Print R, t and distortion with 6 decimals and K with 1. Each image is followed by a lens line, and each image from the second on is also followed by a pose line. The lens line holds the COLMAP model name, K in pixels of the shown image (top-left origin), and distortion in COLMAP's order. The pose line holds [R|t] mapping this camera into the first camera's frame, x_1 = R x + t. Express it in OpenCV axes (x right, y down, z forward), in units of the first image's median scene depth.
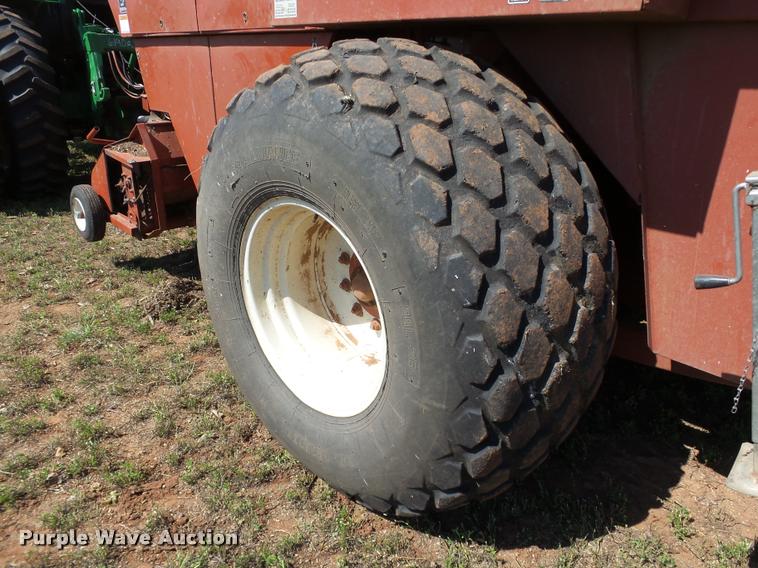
lens RADIAL K [[525.2, 0, 388.1], [0, 525.2, 285.6], [0, 0, 1]] dist [-0.027309, 0.001707]
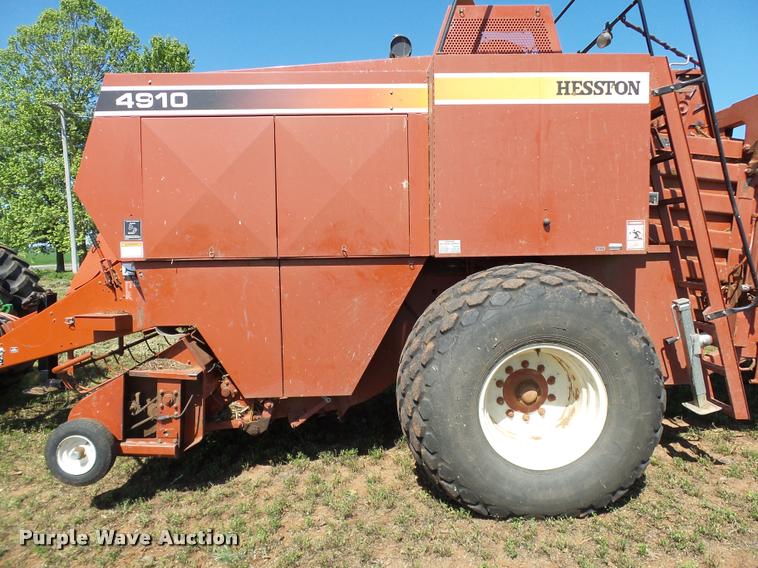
lens RADIAL K [[512.7, 0, 379.0], [0, 512.7, 284.0], [0, 0, 1]] dist [-0.019485, 0.004538]
pose [[0.710801, -0.081043, 0.698709, -2.103758], [0.307658, 0.929103, -0.205216, -0.186951], [-0.632542, 0.360832, 0.685341, 0.020457]]
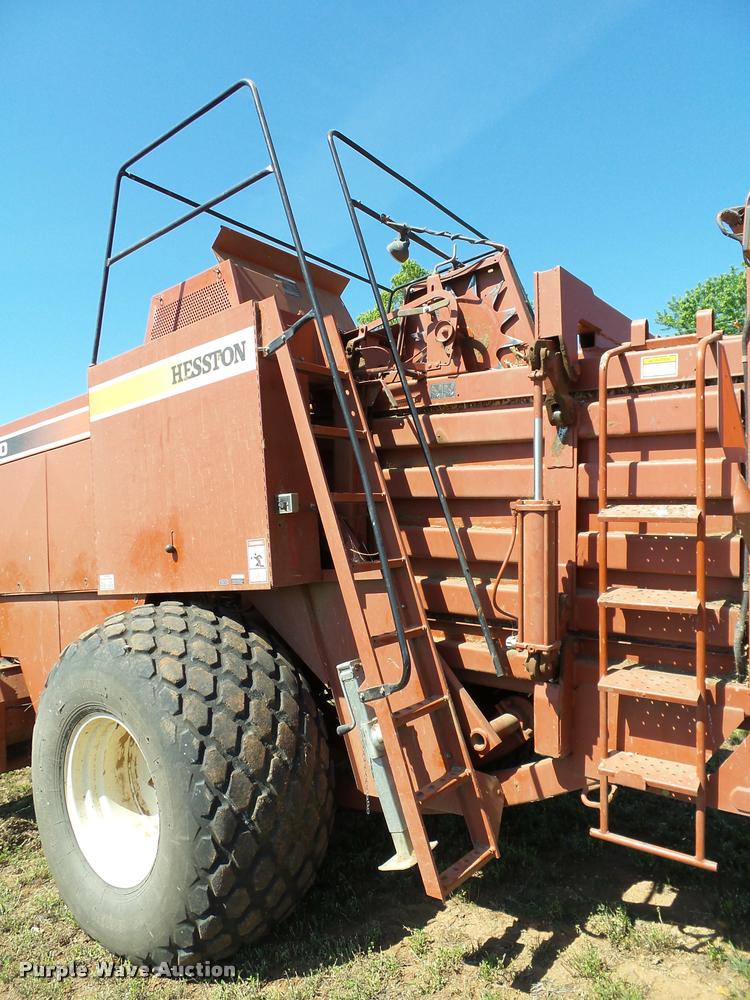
lens RADIAL K [[673.6, 0, 379.4], [0, 673.6, 498.0], [0, 0, 1]] dist [-0.024066, 0.001843]
pose [[0.988386, -0.092338, 0.120690, 0.479299], [0.137853, 0.879024, -0.456414, 0.303801], [-0.063946, 0.467751, 0.881544, -1.120432]]
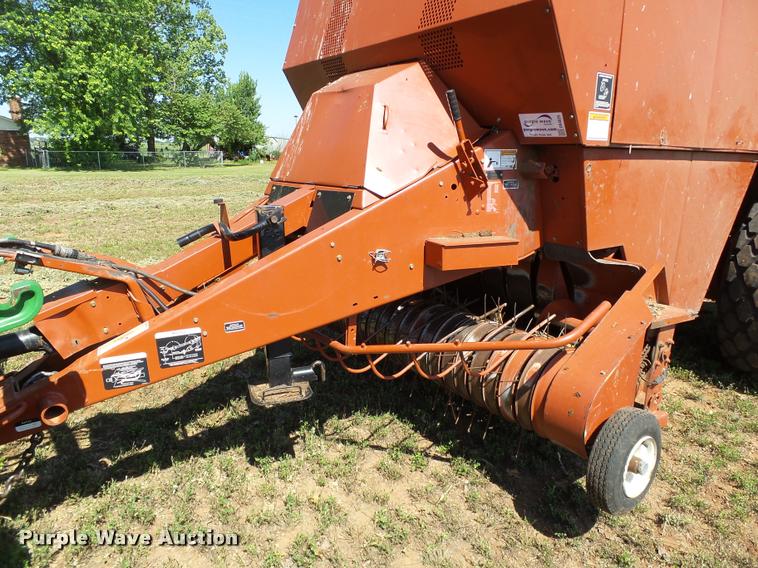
lens RADIAL K [[522.4, 0, 357.7], [0, 522.4, 283.5], [0, 0, 1]] dist [-0.002759, 0.000848]
pose [[0.182849, -0.253327, 0.949943, -2.897032], [0.378873, 0.909760, 0.169684, -1.317556], [-0.907205, 0.328881, 0.262328, 2.782503]]
